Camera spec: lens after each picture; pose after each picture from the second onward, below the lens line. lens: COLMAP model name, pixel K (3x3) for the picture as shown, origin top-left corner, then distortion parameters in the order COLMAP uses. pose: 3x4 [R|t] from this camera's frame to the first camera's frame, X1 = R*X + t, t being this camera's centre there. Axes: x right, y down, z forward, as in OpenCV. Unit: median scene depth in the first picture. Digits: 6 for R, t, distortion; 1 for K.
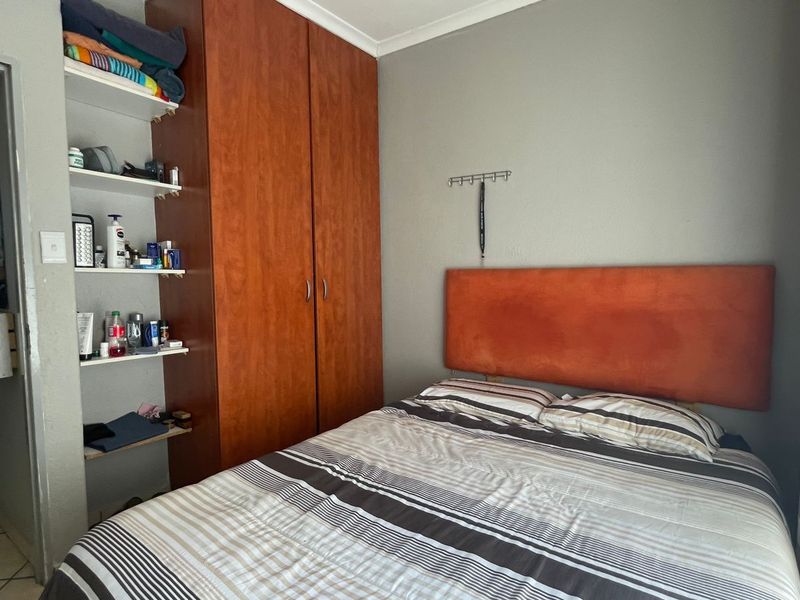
lens RADIAL K [[431.1, 0, 401.2], [0, 431.1, 303.5], [0, 0, 1]] dist [0.006710, -0.004338]
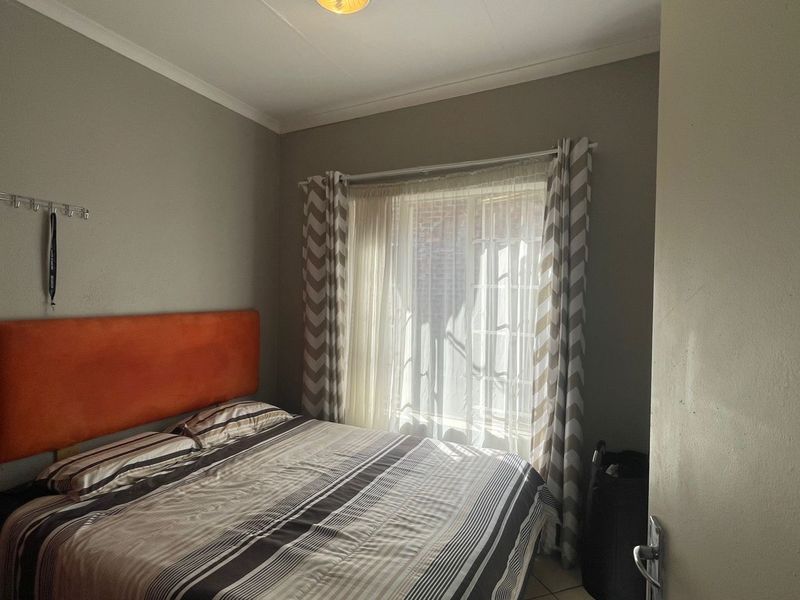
lens RADIAL K [[431.1, 0, 400.2], [0, 431.1, 296.8], [0, 0, 1]] dist [0.006710, -0.004338]
pose [[-0.172121, -0.001400, 0.985075, -1.019620], [0.057615, 0.998273, 0.011486, -0.131566], [-0.983389, 0.058732, -0.171743, 0.703606]]
